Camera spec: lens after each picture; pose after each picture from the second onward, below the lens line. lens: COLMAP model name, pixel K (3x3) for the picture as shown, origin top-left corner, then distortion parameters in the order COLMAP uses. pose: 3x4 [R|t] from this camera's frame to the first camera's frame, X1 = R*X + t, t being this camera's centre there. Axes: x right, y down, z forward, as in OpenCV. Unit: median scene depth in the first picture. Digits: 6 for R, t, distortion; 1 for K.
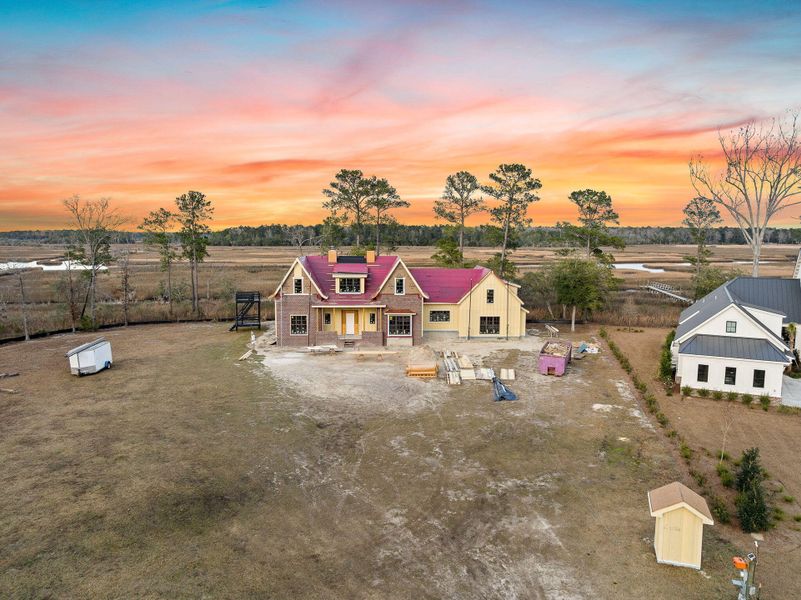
lens RADIAL K [[581.5, 0, 401.6], [0, 581.5, 281.0], [0, 0, 1]] dist [-0.039957, 0.006506]
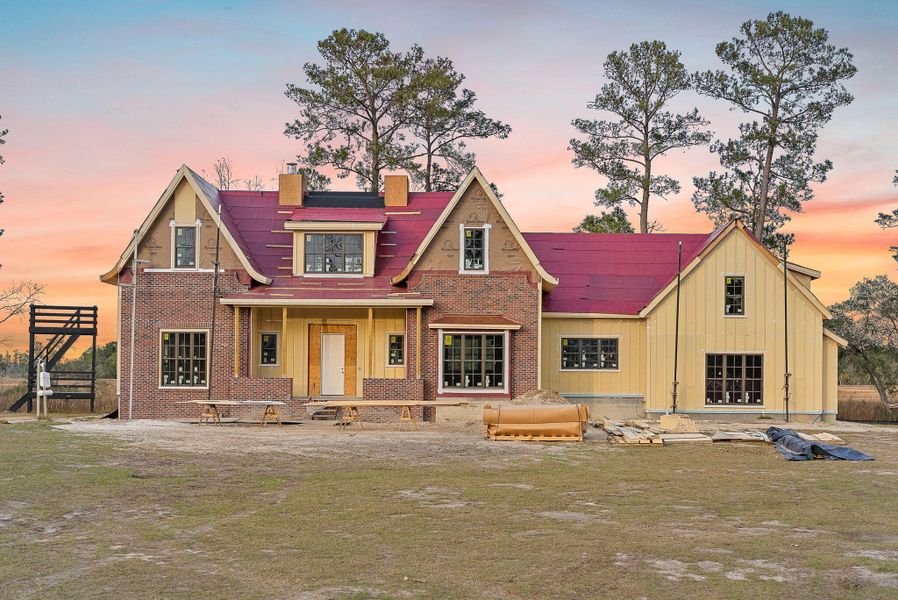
lens RADIAL K [[1287.7, 0, 444.8], [0, 1287.7, 306.0], [0, 0, 1]] dist [-0.004957, 0.000000]
pose [[0.999072, 0.005900, -0.042658, 0.012170], [-0.011392, 0.991492, -0.129668, 0.143466], [0.041530, 0.130034, 0.990639, 0.239173]]
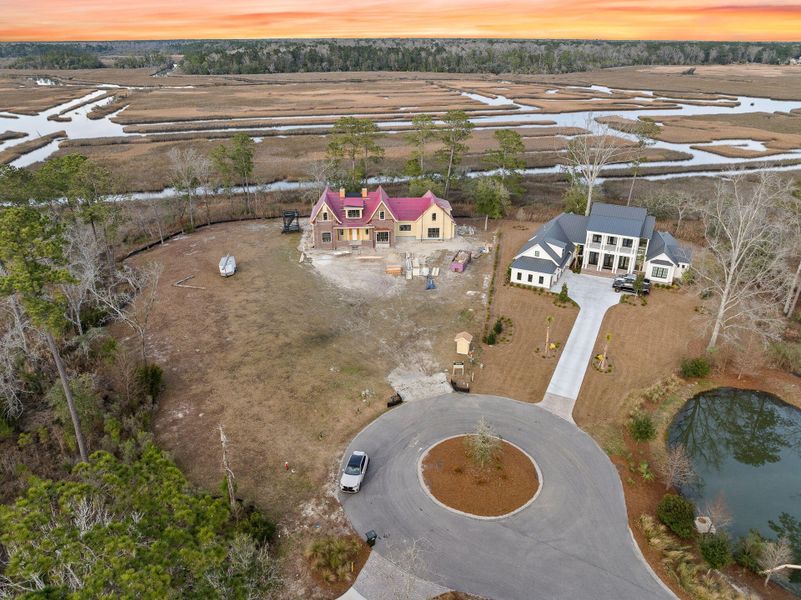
lens RADIAL K [[581.5, 0, 402.0], [0, 581.5, 296.3], [0, 0, 1]] dist [-0.039957, 0.006506]
pose [[0.999426, -0.016736, 0.029467, 0.001151], [0.005893, 0.942130, 0.335195, -0.354889], [-0.033372, -0.334829, 0.941688, -0.766329]]
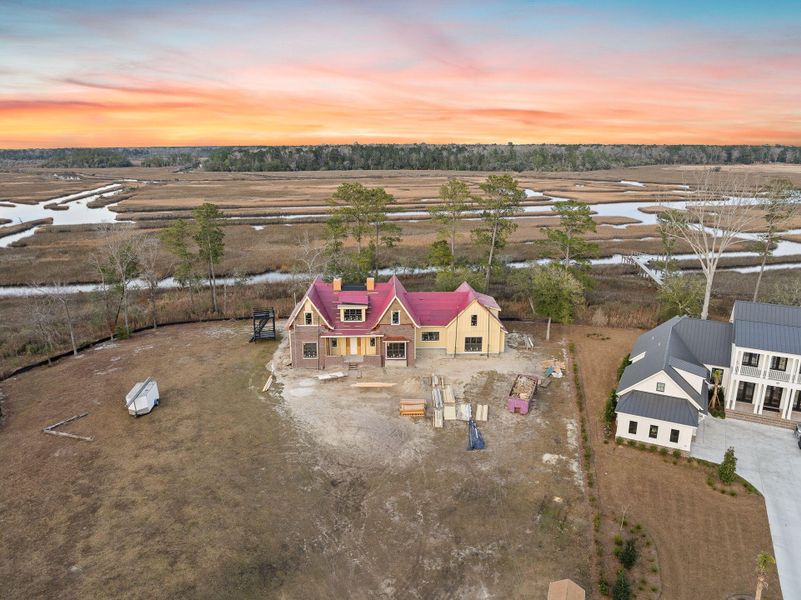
lens RADIAL K [[581.5, 0, 401.4], [0, 581.5, 295.2], [0, 0, 1]] dist [-0.039957, 0.006506]
pose [[0.999982, -0.004533, -0.003890, 0.013114], [0.005133, 0.985174, 0.171483, -0.235955], [0.003055, -0.171500, 0.985179, -0.139538]]
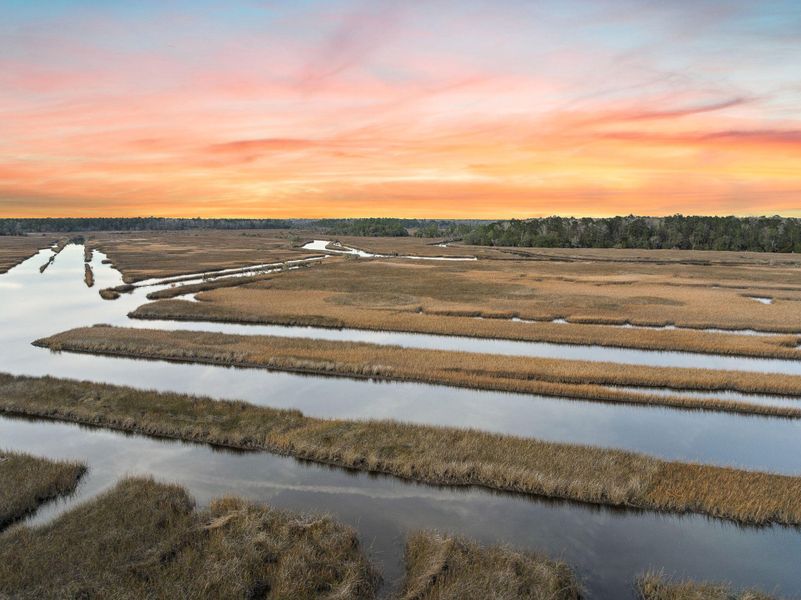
lens RADIAL K [[581.5, 0, 399.5], [0, 581.5, 300.2], [0, 0, 1]] dist [-0.039957, 0.006506]
pose [[0.861743, 0.070265, -0.502455, -0.085543], [-0.043013, 0.996916, 0.065641, -0.387875], [0.505518, -0.034954, 0.862108, 3.120484]]
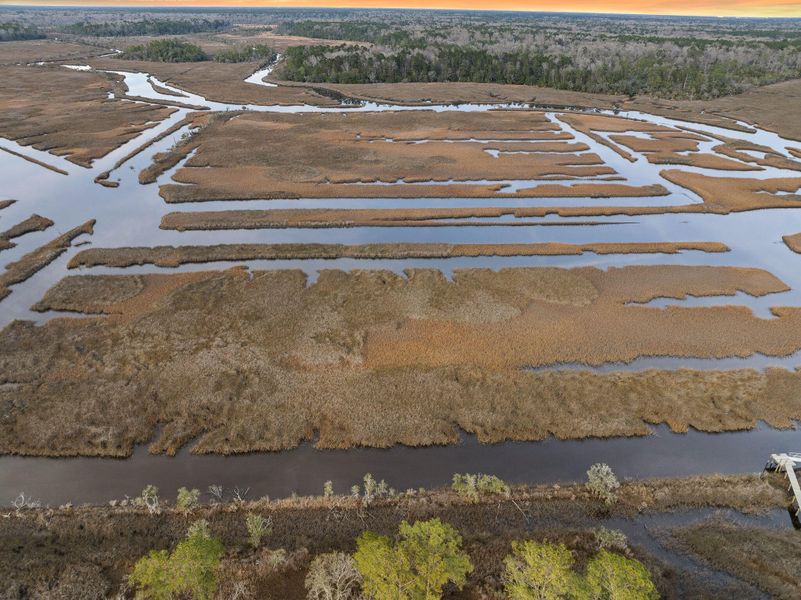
lens RADIAL K [[581.5, 0, 401.3], [0, 581.5, 297.9], [0, 0, 1]] dist [-0.039957, 0.006506]
pose [[0.988495, 0.076308, -0.130594, -0.001636], [-0.020870, 0.923961, 0.381916, -1.124518], [0.149807, -0.374796, 0.914924, 0.740355]]
